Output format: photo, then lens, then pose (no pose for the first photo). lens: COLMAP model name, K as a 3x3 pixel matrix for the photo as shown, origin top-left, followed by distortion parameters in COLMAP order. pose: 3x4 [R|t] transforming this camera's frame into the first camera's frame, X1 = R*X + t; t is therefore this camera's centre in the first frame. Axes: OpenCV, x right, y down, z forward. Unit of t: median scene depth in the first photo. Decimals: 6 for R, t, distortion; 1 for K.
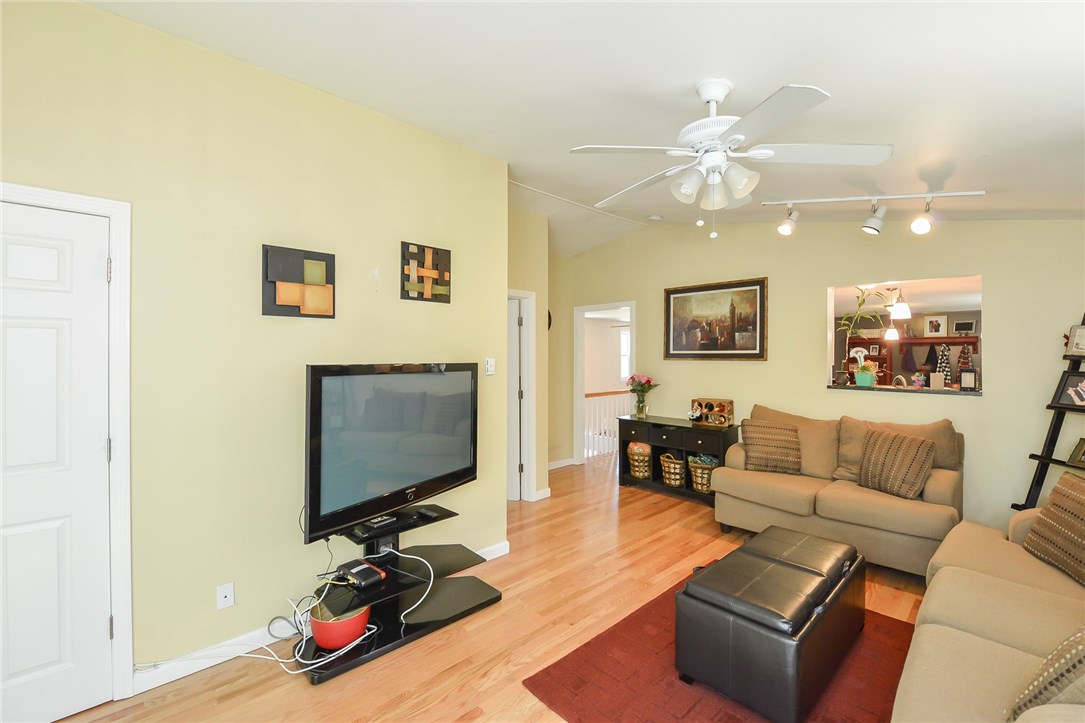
lens RADIAL K [[462.9, 0, 541.6], [0, 462.9, 355.2], [0, 0, 1]] dist [-0.017652, -0.000474]
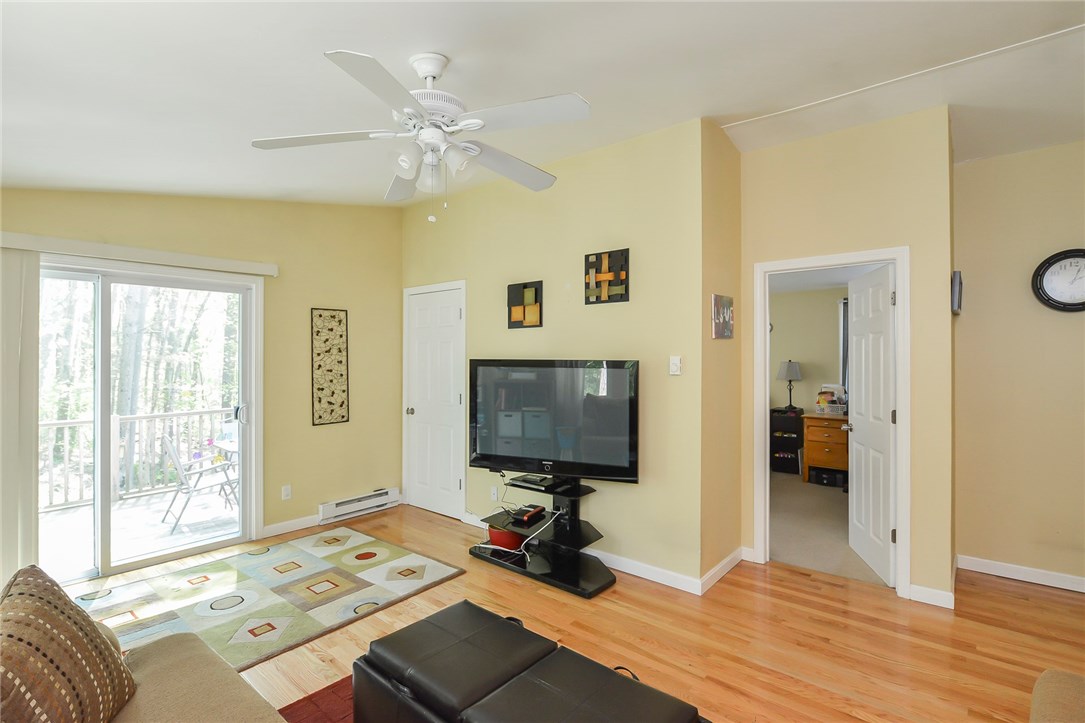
lens RADIAL K [[516.8, 0, 538.5], [0, 516.8, 355.2], [0, 0, 1]] dist [-0.001981, -0.000461]
pose [[0.088254, -0.005858, -0.996081, 0.954625], [0.000418, 0.999983, -0.005844, 0.012433], [0.996098, 0.000099, 0.088255, 0.748344]]
